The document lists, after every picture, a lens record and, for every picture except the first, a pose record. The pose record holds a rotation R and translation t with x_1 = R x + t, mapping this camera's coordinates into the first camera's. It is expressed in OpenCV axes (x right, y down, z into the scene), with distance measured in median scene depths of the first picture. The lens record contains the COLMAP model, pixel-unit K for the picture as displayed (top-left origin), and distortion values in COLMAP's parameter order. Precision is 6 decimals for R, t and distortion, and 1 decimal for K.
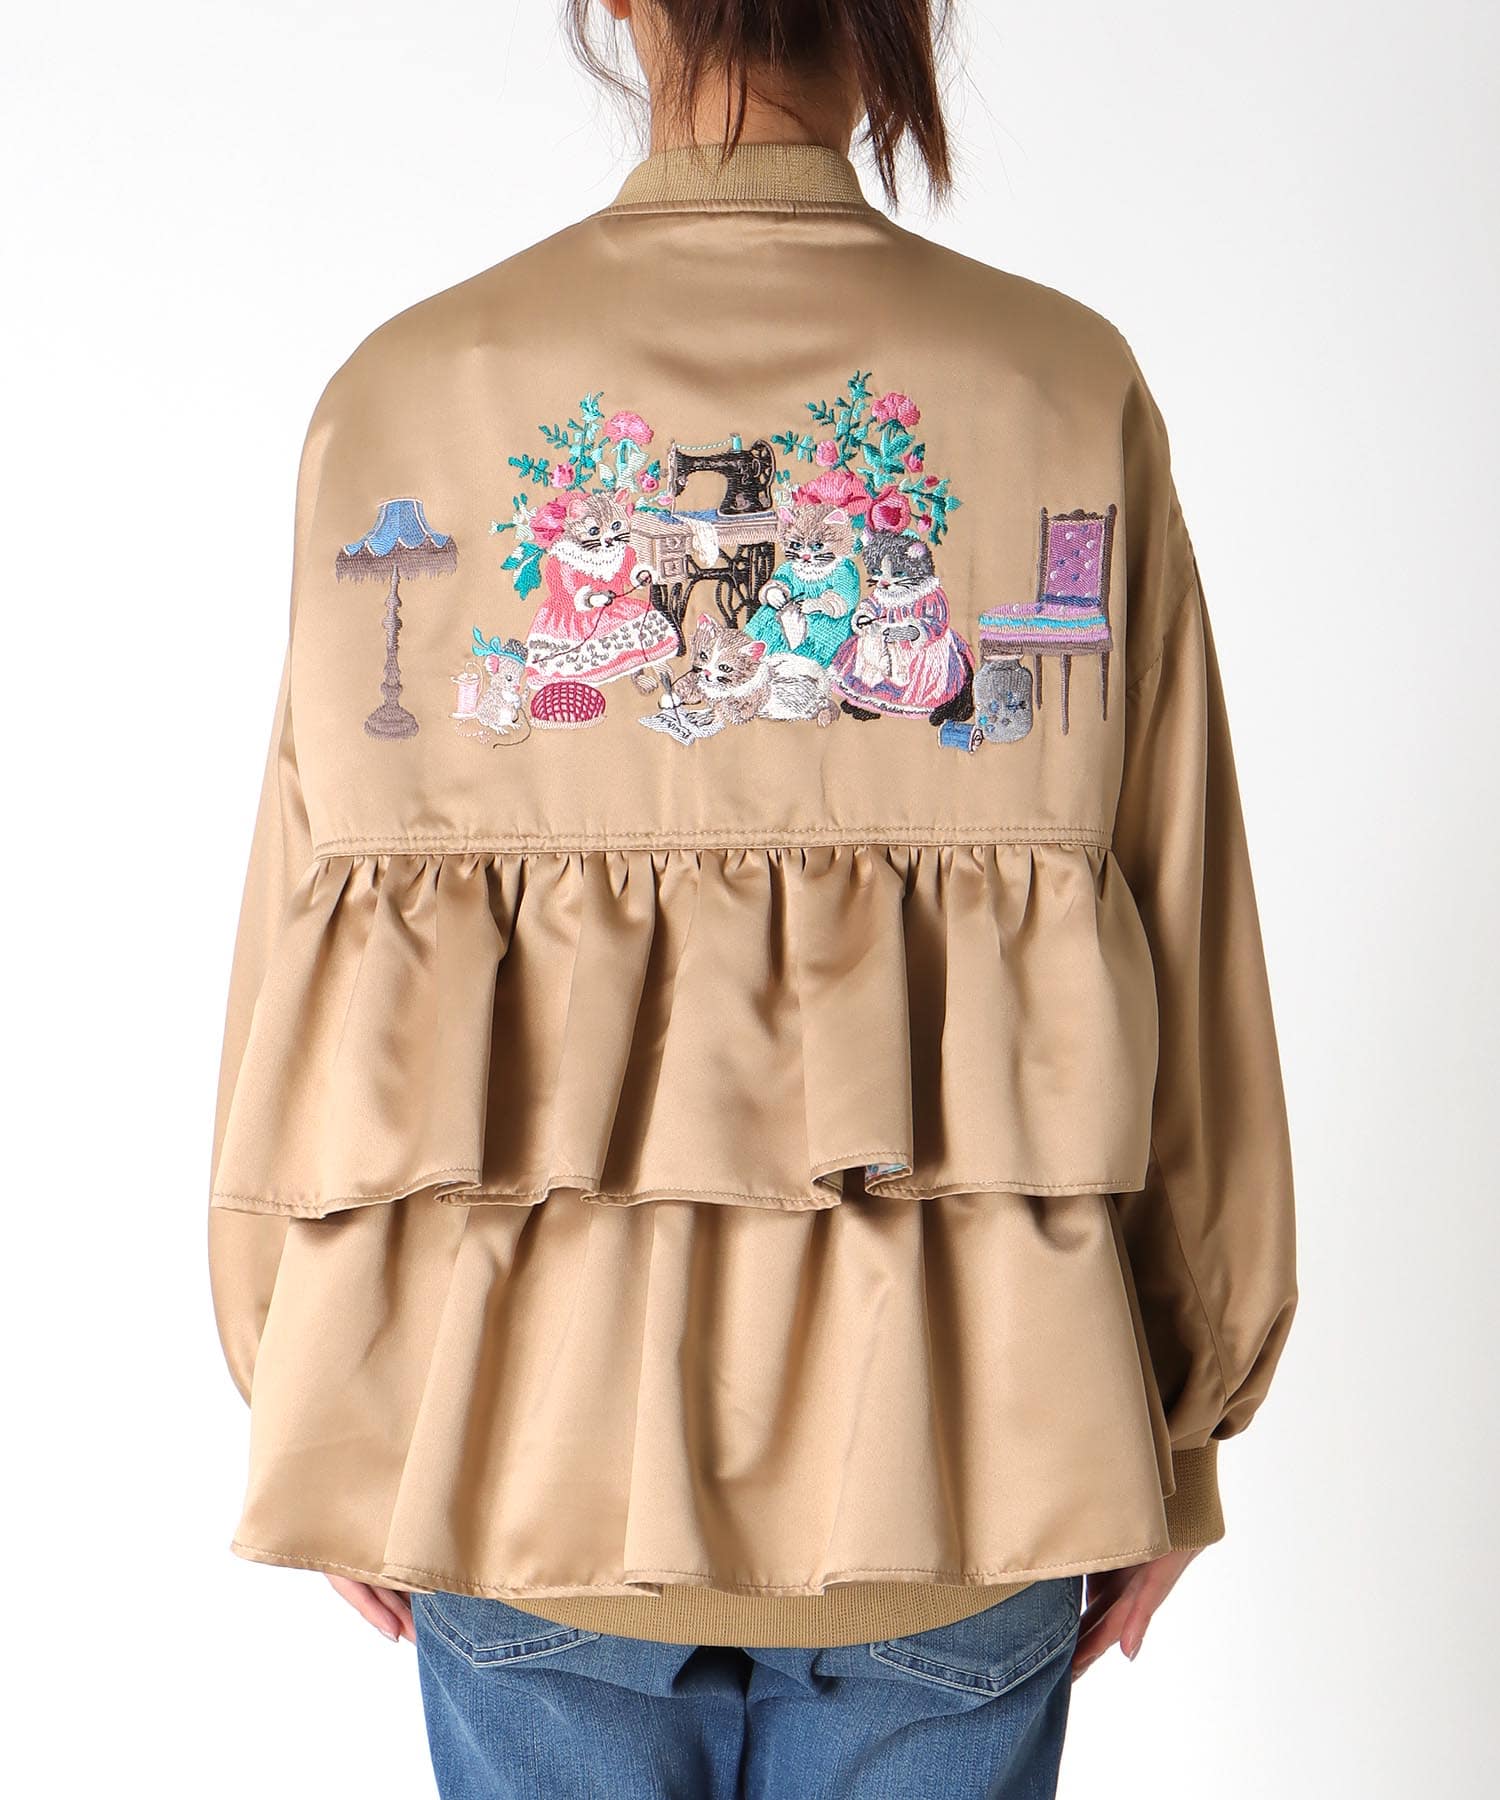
lens RADIAL K [[3036.8, 0, 750.0], [0, 3036.8, 900.0], [0, 0, 1]] dist [-0.037294, -1.072433]
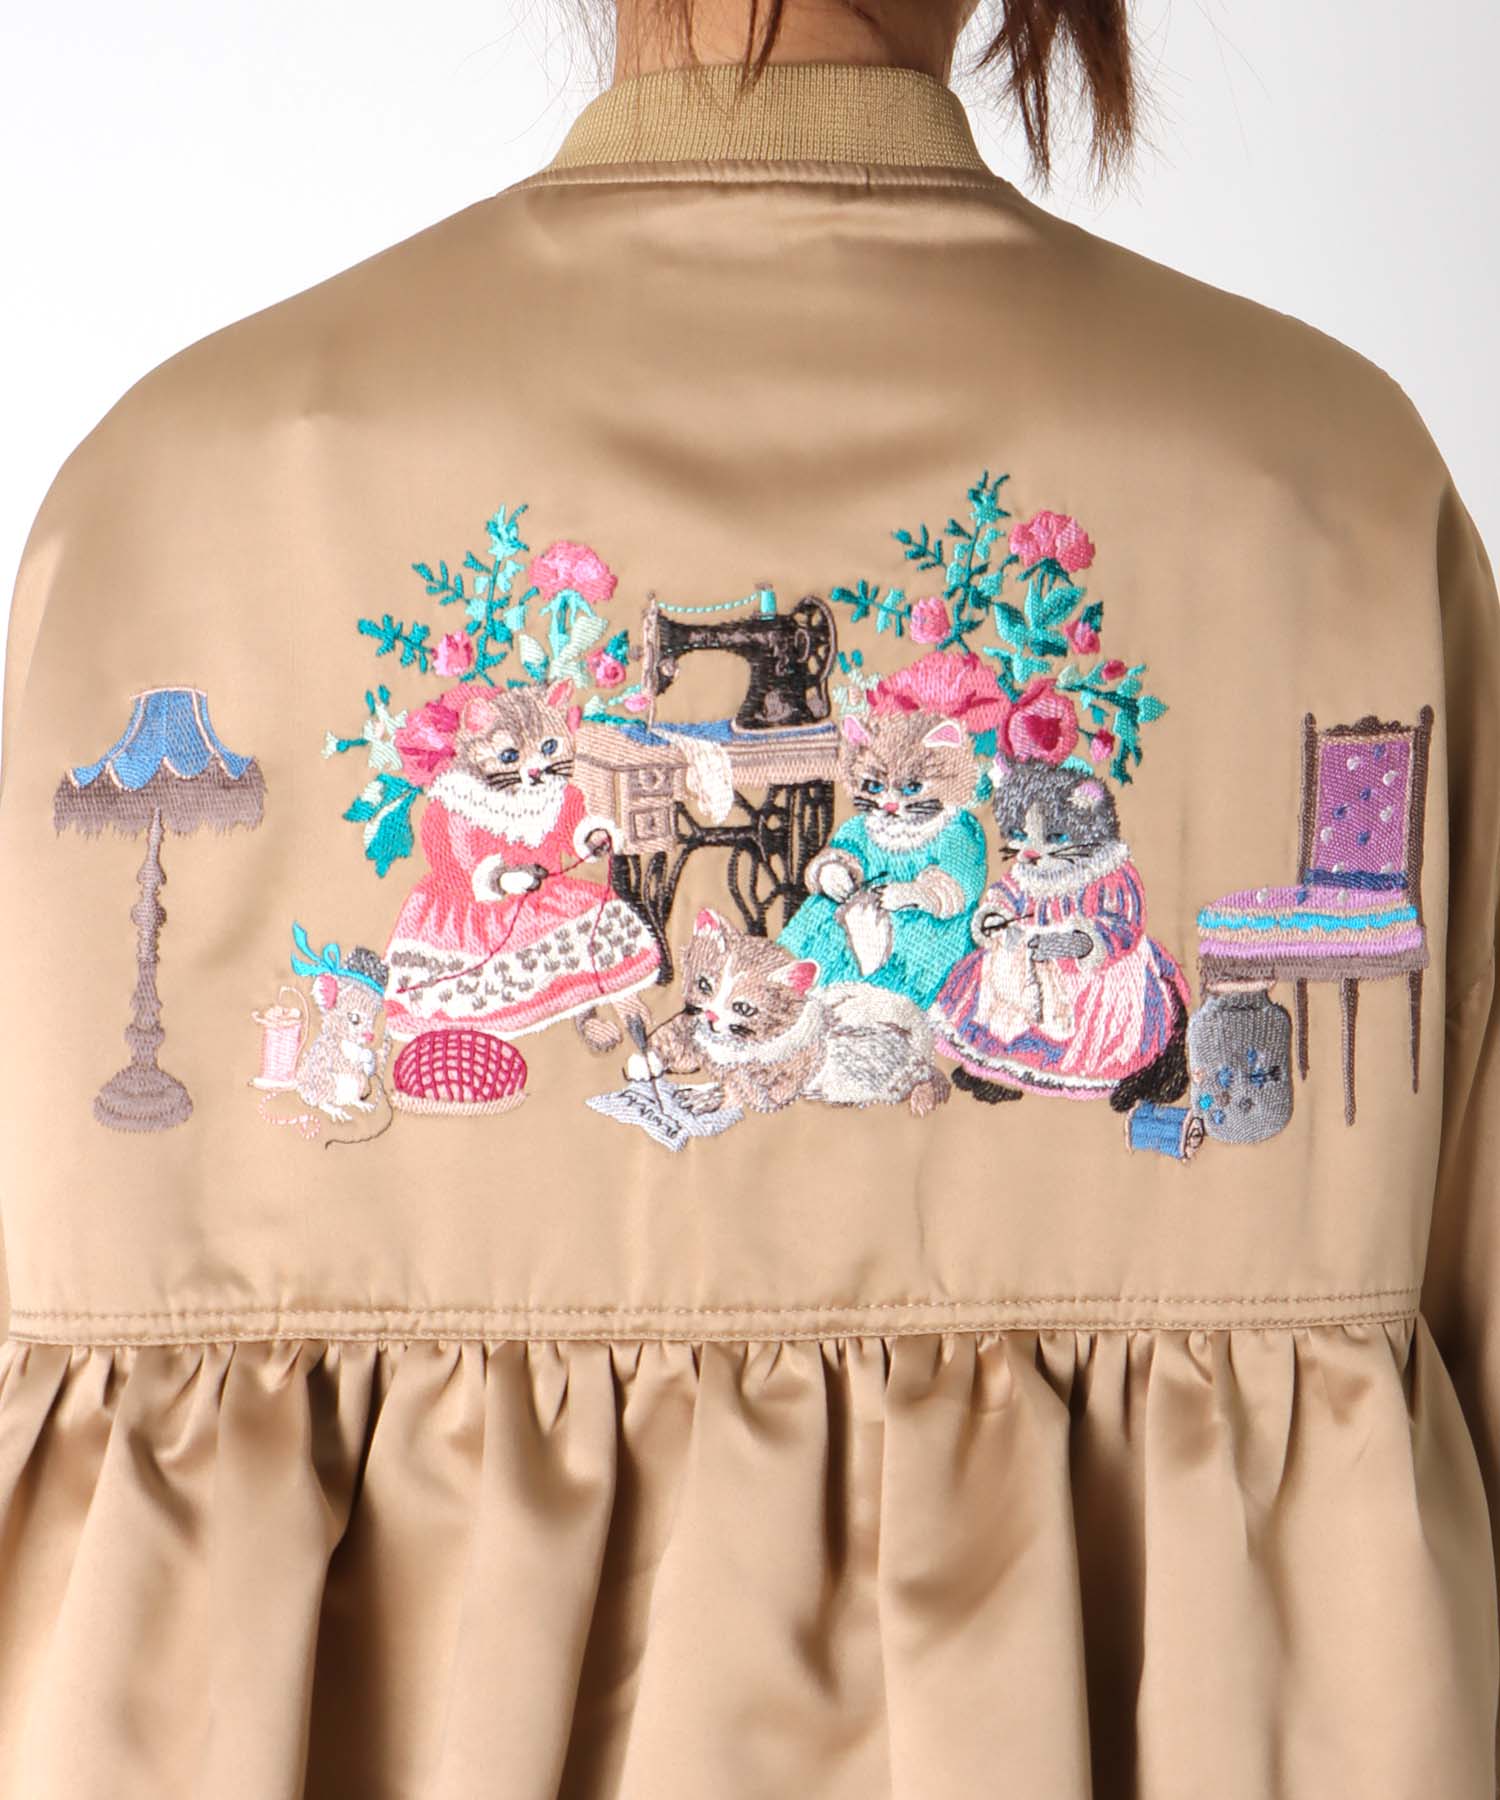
lens RADIAL K [[2905.8, 0, 749.5], [0, 2905.8, 821.7], [0, 0, 1]] dist [-0.162273, 1.204403]
pose [[0.999900, 0.005513, 0.013019, -0.014236], [-0.005425, 0.999962, -0.006796, -0.106450], [-0.013056, 0.006724, 0.999892, 0.469010]]
